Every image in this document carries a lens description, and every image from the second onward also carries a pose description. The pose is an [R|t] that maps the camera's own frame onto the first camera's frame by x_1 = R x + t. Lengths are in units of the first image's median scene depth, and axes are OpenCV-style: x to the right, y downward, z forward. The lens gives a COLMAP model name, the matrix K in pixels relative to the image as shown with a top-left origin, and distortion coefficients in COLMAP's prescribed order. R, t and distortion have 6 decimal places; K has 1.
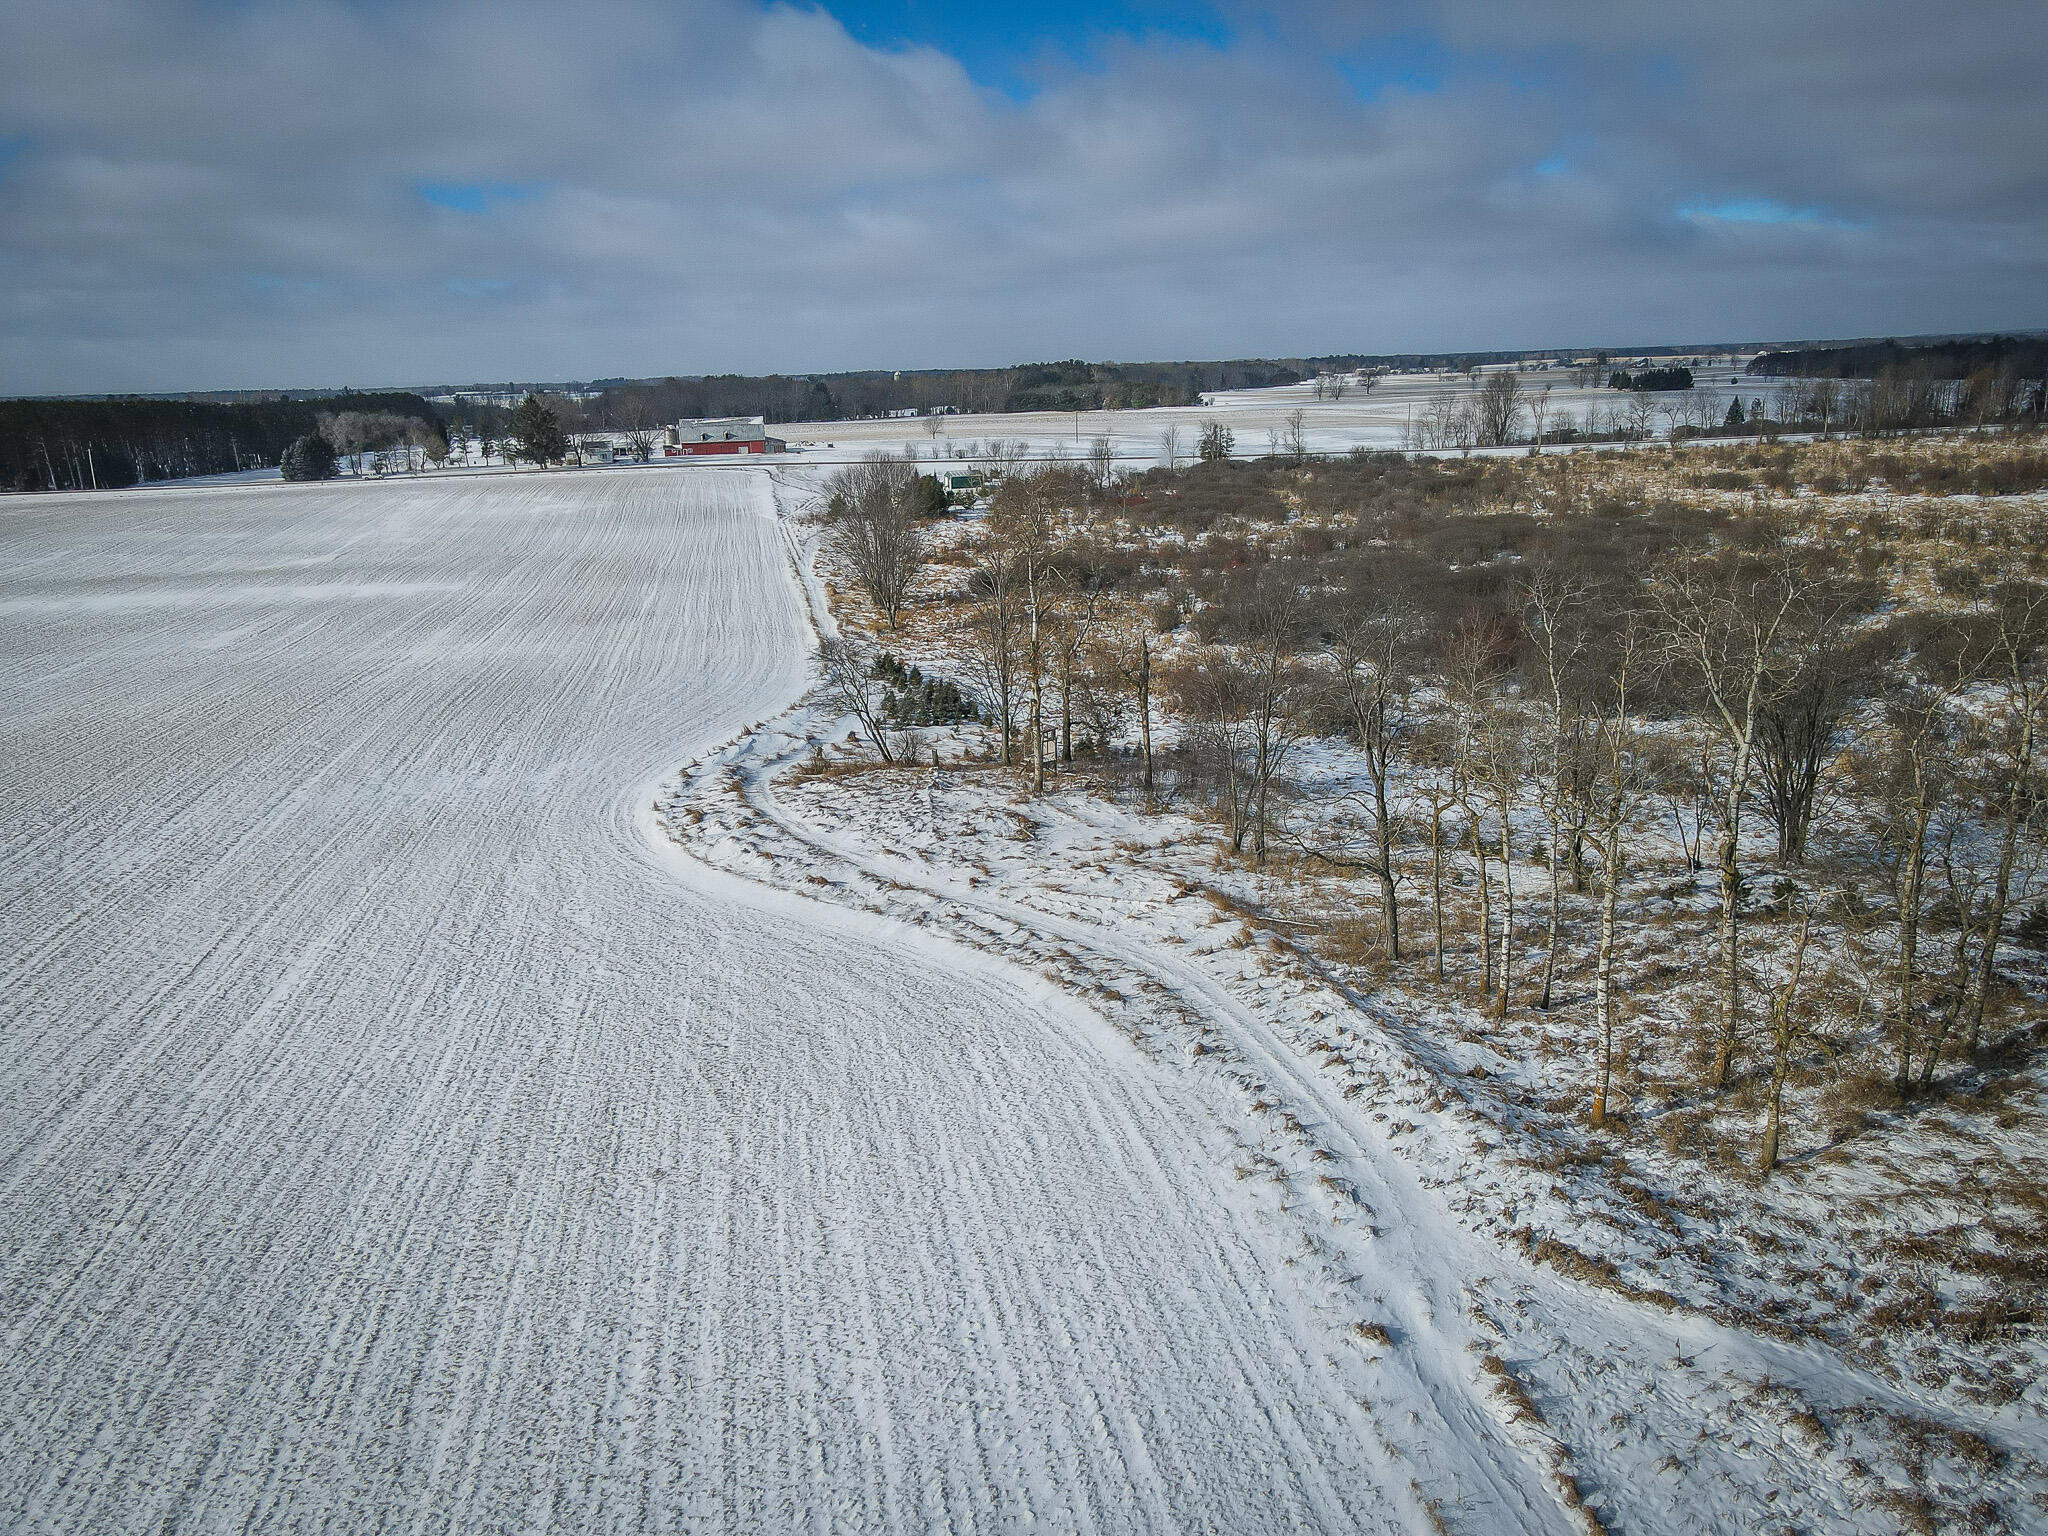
lens RADIAL K [[1489.5, 0, 1003.7], [0, 1489.5, 765.0], [0, 0, 1]] dist [0.022473, -0.002294]
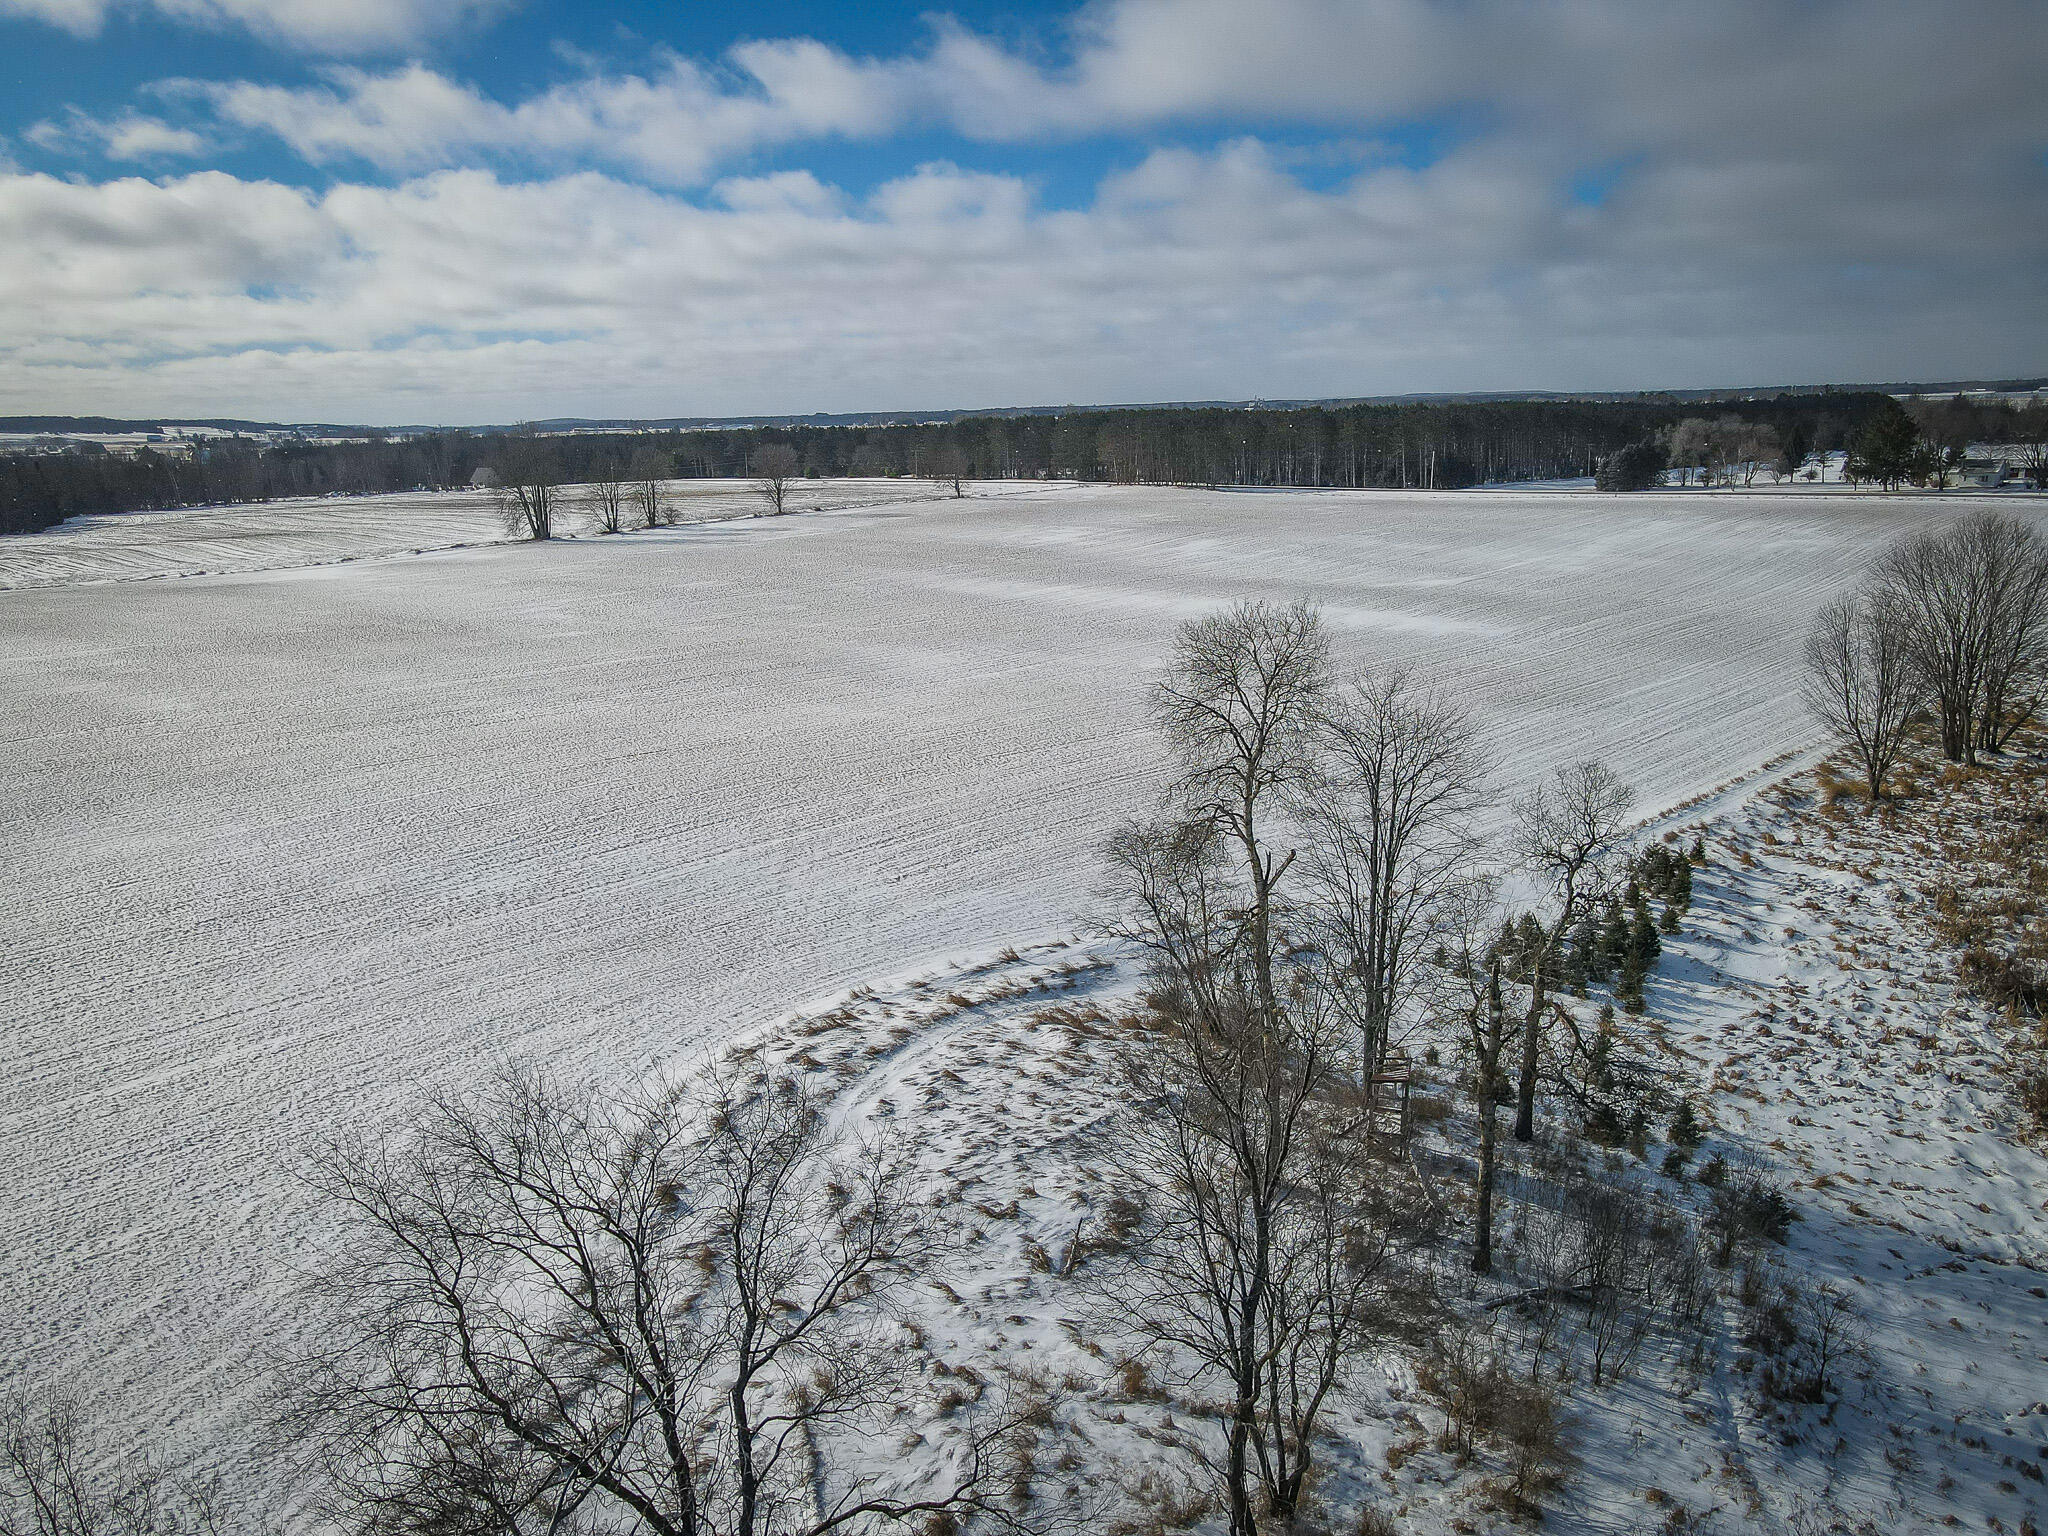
lens RADIAL K [[1549.4, 0, 1023.8], [0, 1549.4, 774.0], [0, 0, 1]] dist [0.039609, 0.004357]
pose [[0.588621, 0.200752, -0.783086, 0.412528], [-0.200936, 0.974608, 0.098813, -0.177634], [0.783039, 0.099187, 0.614013, 0.612069]]
